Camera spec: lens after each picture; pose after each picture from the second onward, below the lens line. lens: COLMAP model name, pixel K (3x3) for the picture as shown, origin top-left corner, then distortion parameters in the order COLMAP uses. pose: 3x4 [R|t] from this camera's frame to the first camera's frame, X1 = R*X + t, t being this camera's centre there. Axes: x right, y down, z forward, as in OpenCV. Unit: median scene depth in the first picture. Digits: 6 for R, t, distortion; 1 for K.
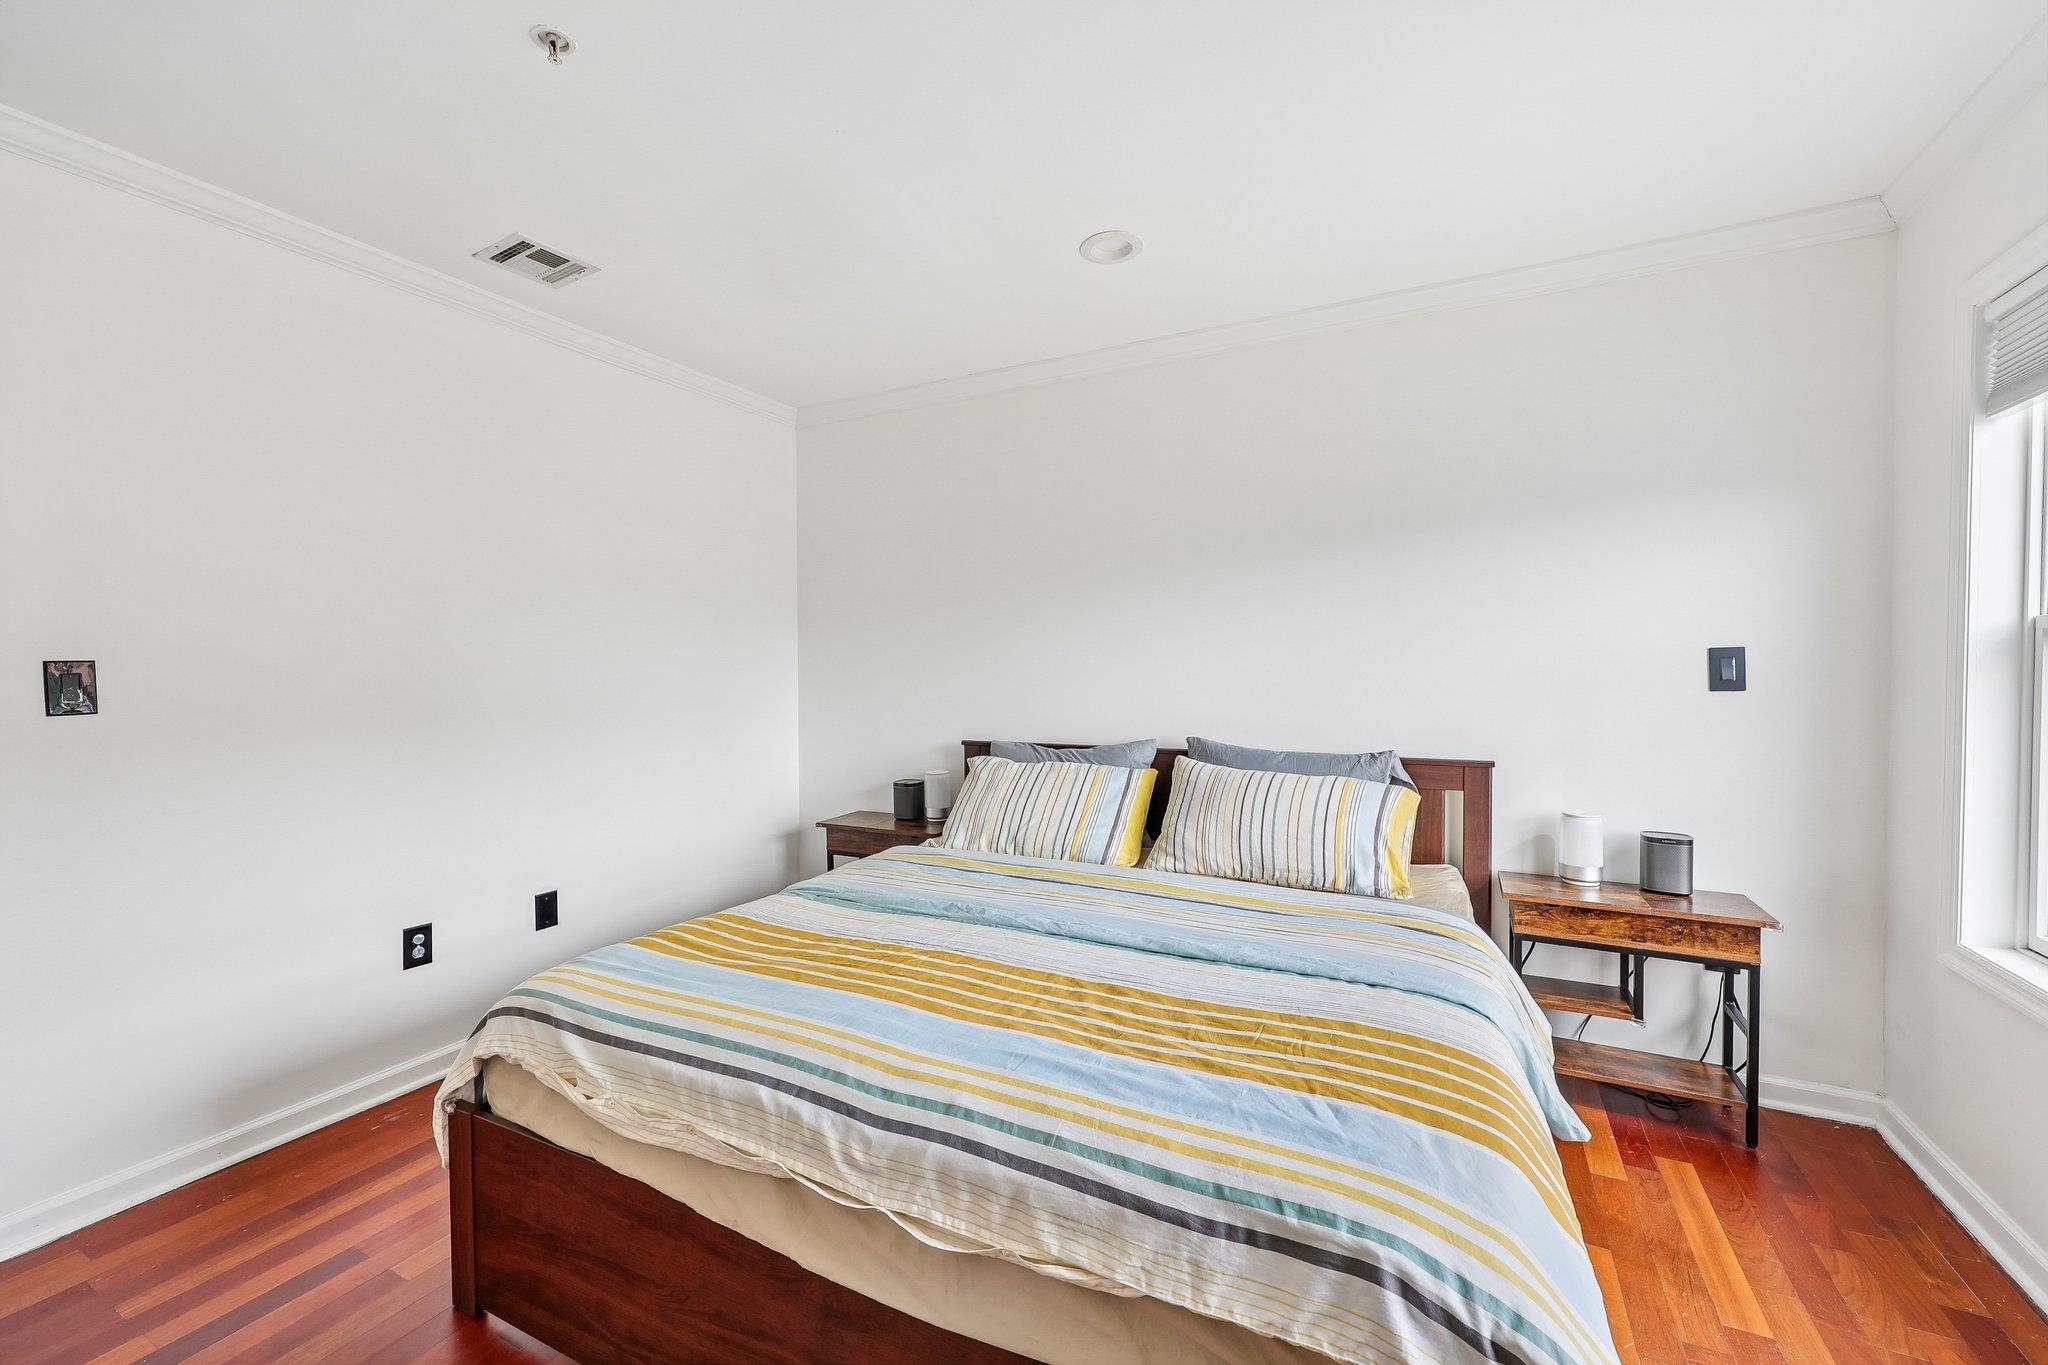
lens RADIAL K [[824.8, 0, 1021.8], [0, 824.8, 680.9], [0, 0, 1]] dist [0.003801, 0.000136]
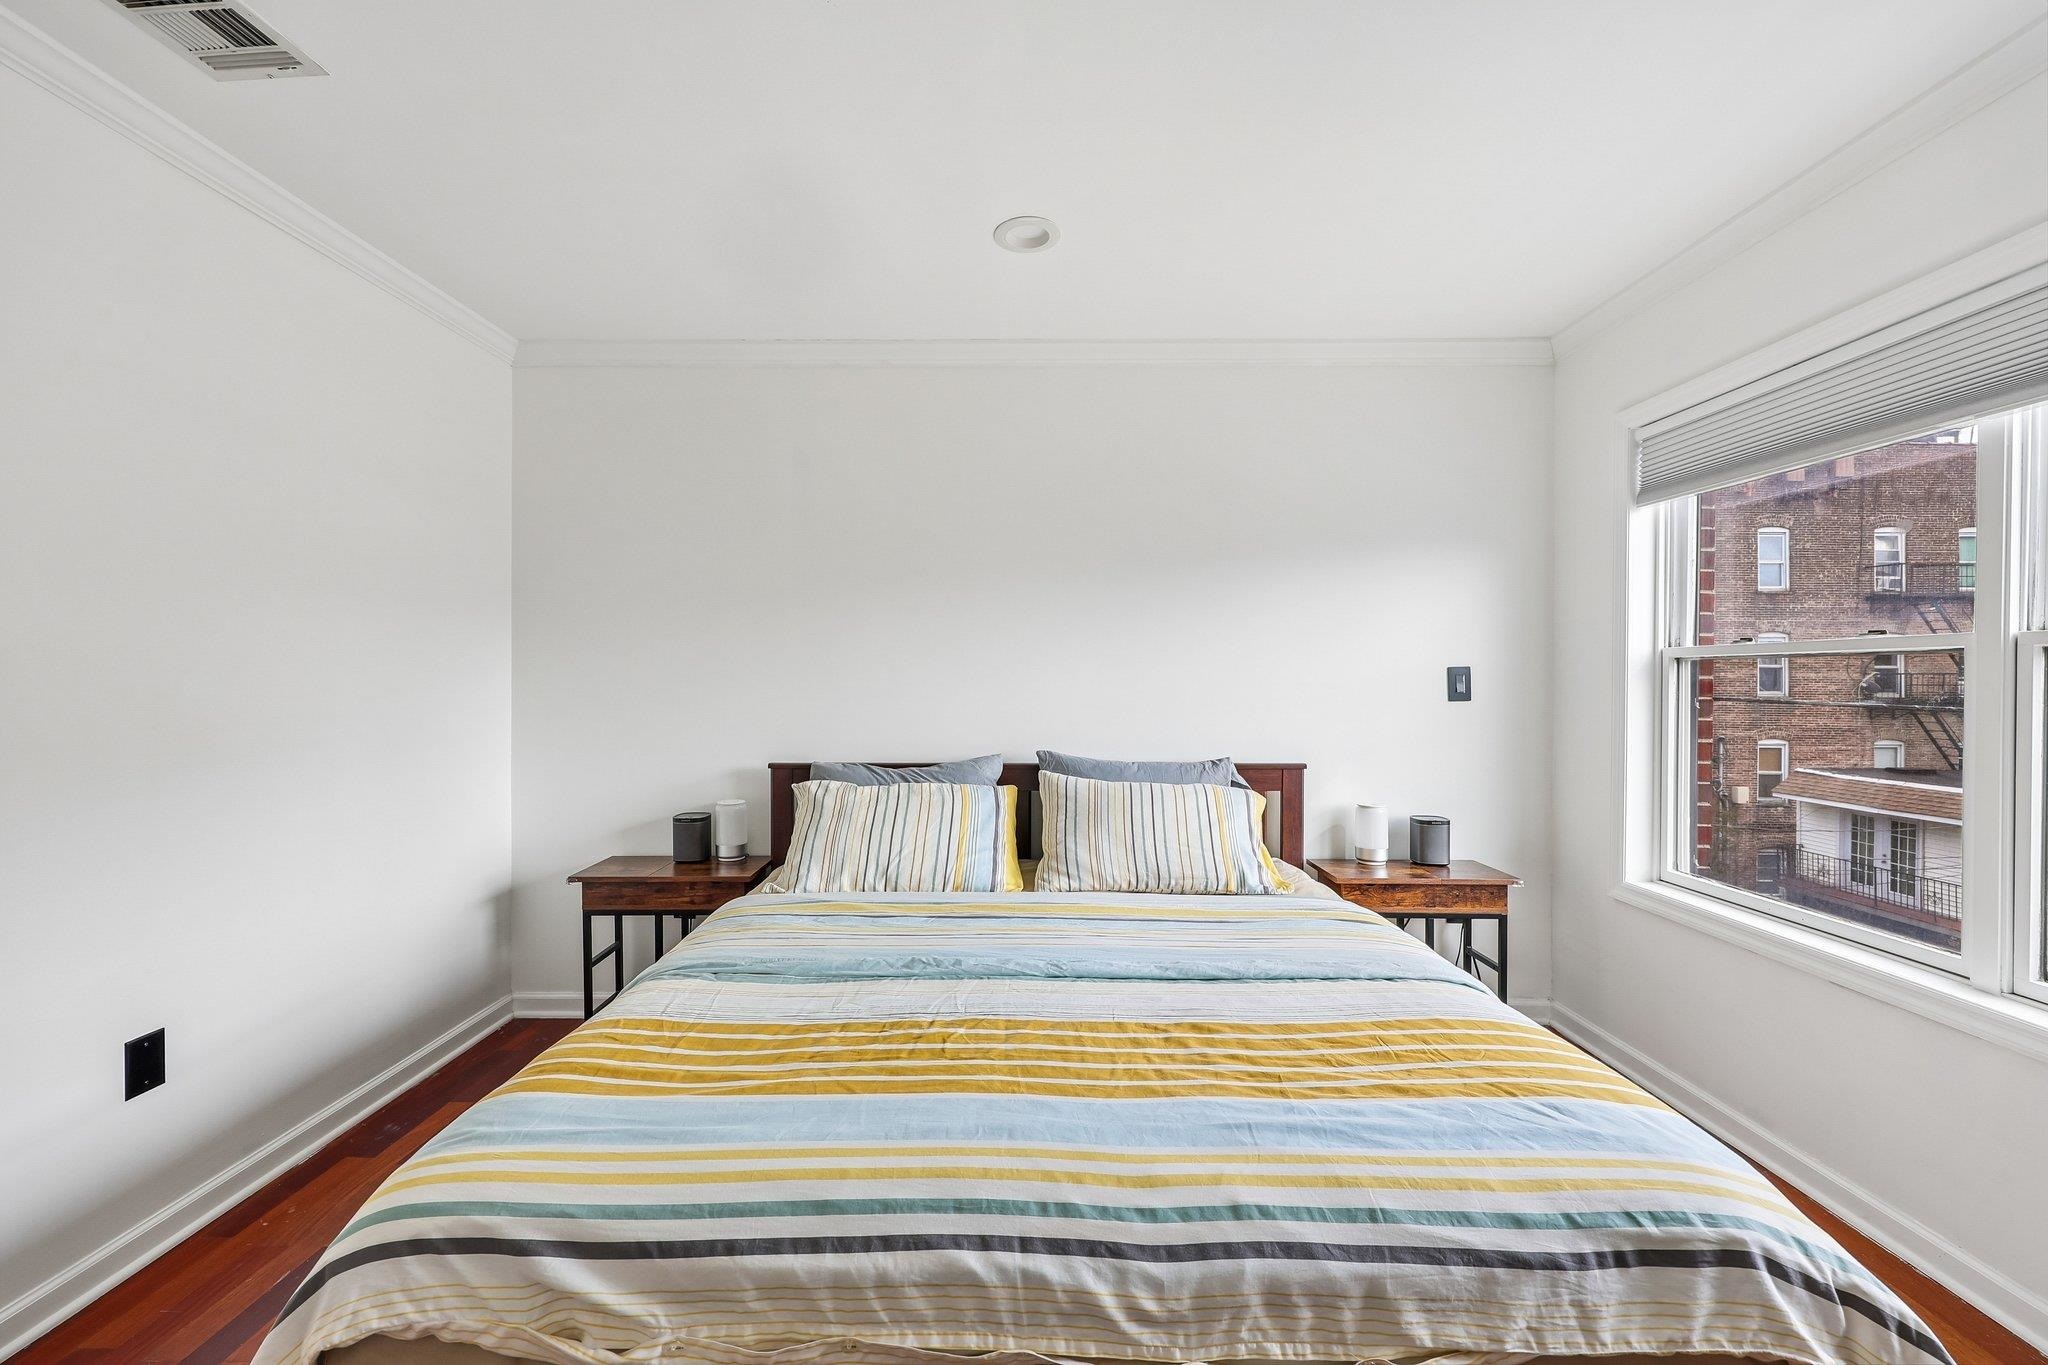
lens RADIAL K [[822.4, 0, 1020.8], [0, 822.4, 681.6], [0, 0, 1]] dist [0.002221, 0.000071]
pose [[0.892634, 0.005395, 0.450751, -0.434080], [0.000369, 0.999919, -0.012697, -0.003120], [-0.450783, 0.011500, 0.892560, 0.232402]]
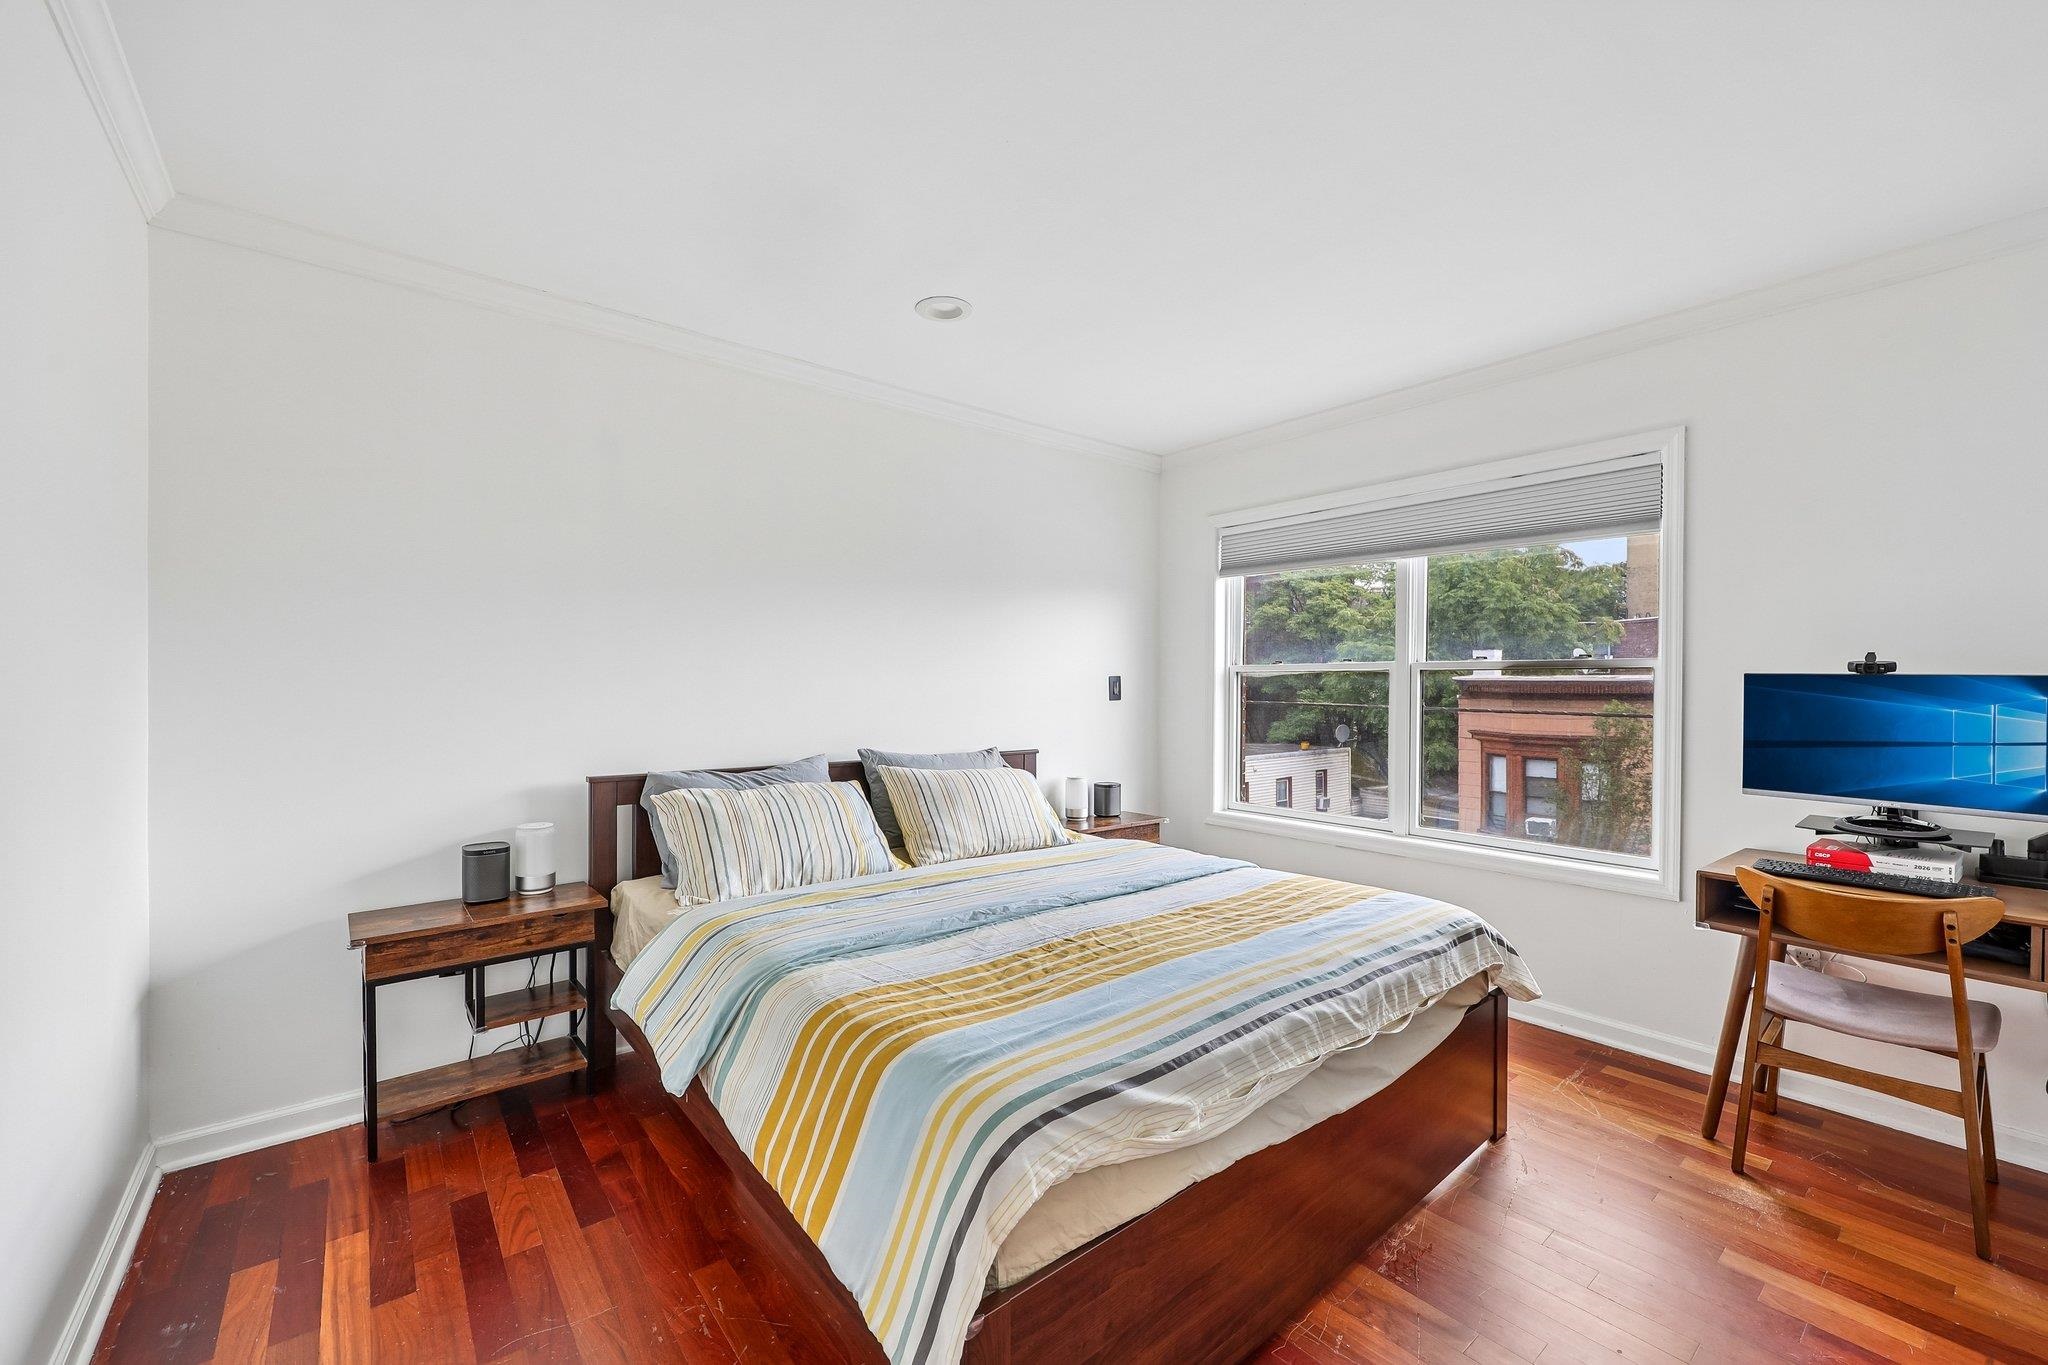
lens RADIAL K [[824.8, 0, 1021.8], [0, 824.8, 680.9], [0, 0, 1]] dist [0.003801, 0.000136]
pose [[0.398772, 0.012436, 0.916966, -1.196696], [0.008132, 0.999821, -0.017096, -0.001948], [-0.917014, 0.014274, 0.398599, 0.626985]]
